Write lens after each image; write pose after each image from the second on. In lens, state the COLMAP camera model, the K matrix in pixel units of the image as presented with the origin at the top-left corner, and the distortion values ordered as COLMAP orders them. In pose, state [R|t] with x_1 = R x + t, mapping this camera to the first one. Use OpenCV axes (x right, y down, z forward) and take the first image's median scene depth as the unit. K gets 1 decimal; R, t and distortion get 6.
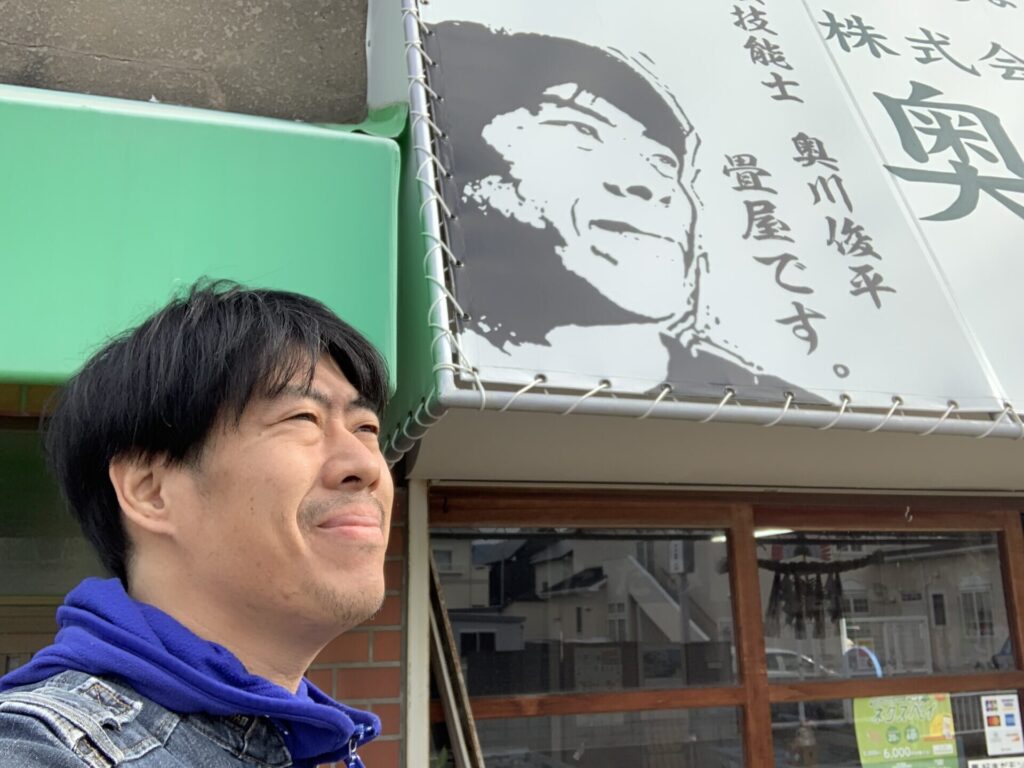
lens RADIAL K [[958.6, 0, 511.9], [0, 958.6, 387.3], [0, 0, 1]] dist [0.011176, 0.000000]
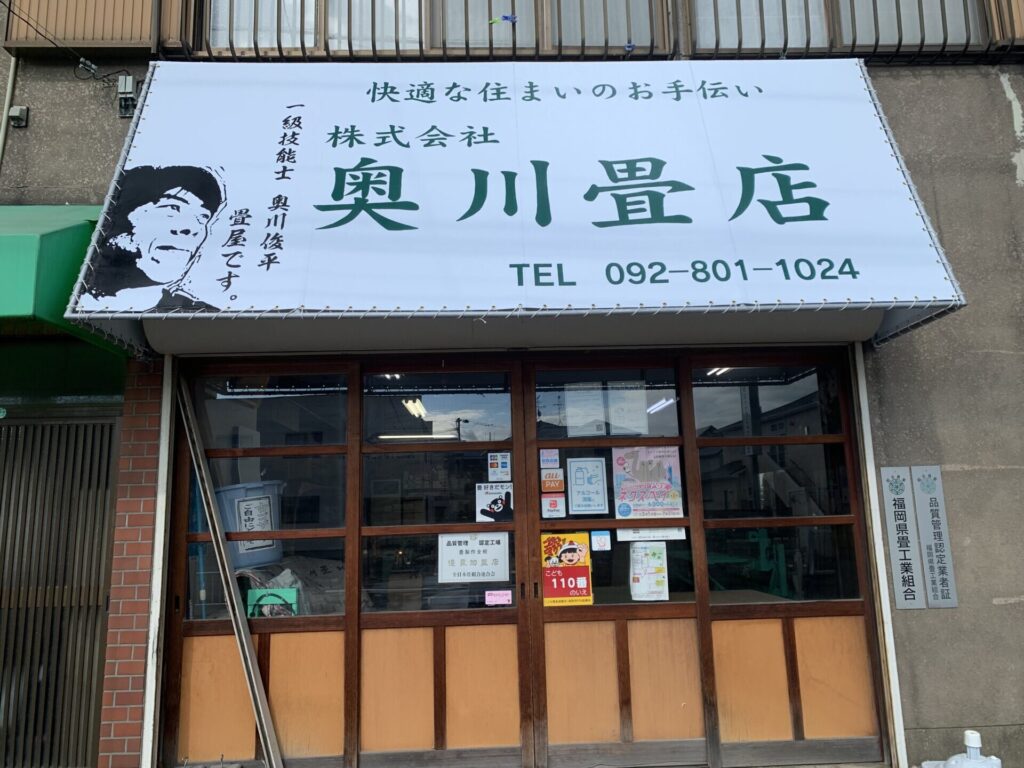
lens RADIAL K [[775.5, 0, 512.0], [0, 775.5, 380.0], [0, 0, 1]] dist [0.008981, -0.006254]
pose [[0.968543, -0.048619, -0.244052, 1.396919], [0.065937, 0.995814, 0.063296, 0.109062], [0.239954, -0.077397, 0.967694, -0.783394]]
